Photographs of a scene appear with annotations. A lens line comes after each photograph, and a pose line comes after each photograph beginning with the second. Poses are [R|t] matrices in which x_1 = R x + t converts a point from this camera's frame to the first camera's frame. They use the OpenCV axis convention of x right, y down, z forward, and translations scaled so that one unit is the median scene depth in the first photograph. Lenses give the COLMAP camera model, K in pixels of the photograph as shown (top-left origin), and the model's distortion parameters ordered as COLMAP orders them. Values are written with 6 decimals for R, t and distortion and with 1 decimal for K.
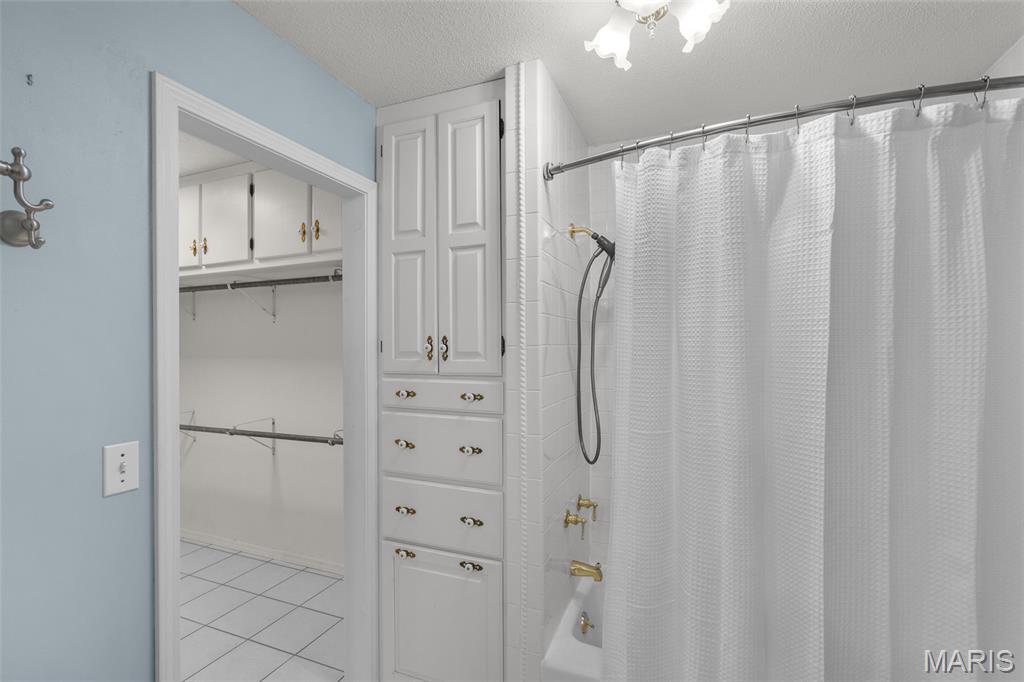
lens RADIAL K [[467.3, 0, 509.3], [0, 467.3, 339.8], [0, 0, 1]] dist [-0.002542, 0.003078]
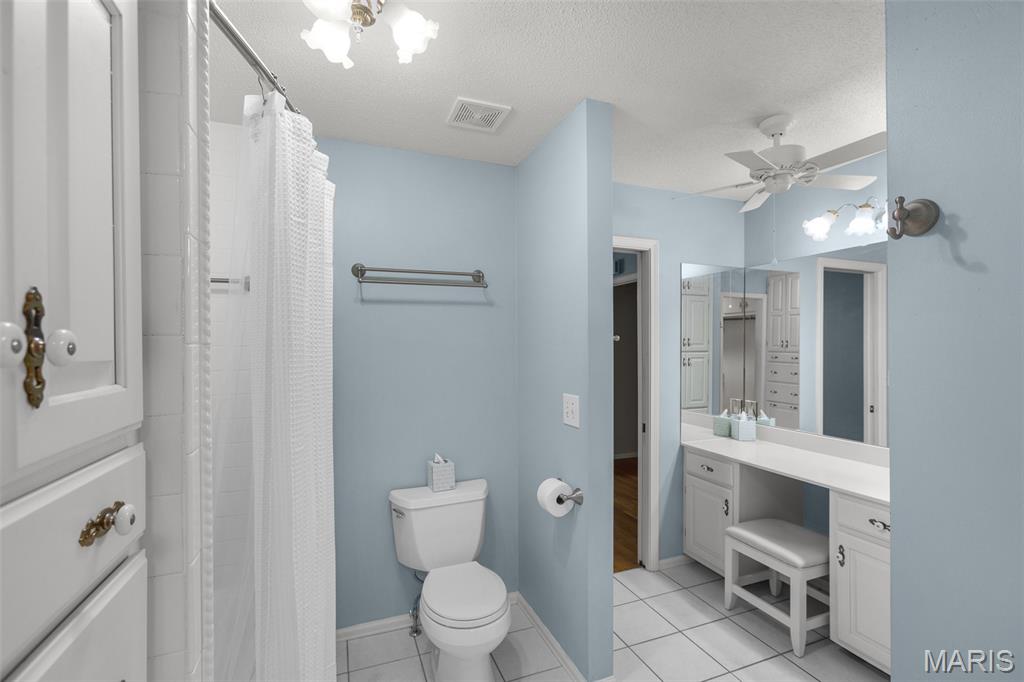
lens RADIAL K [[467.3, 0, 513.1], [0, 467.3, 347.1], [0, 0, 1]] dist [-0.002542, 0.003078]
pose [[0.686618, 0.016843, -0.726823, 0.920049], [-0.017467, 0.999825, 0.006669, 0.050617], [0.726809, 0.008116, 0.686792, -2.655105]]
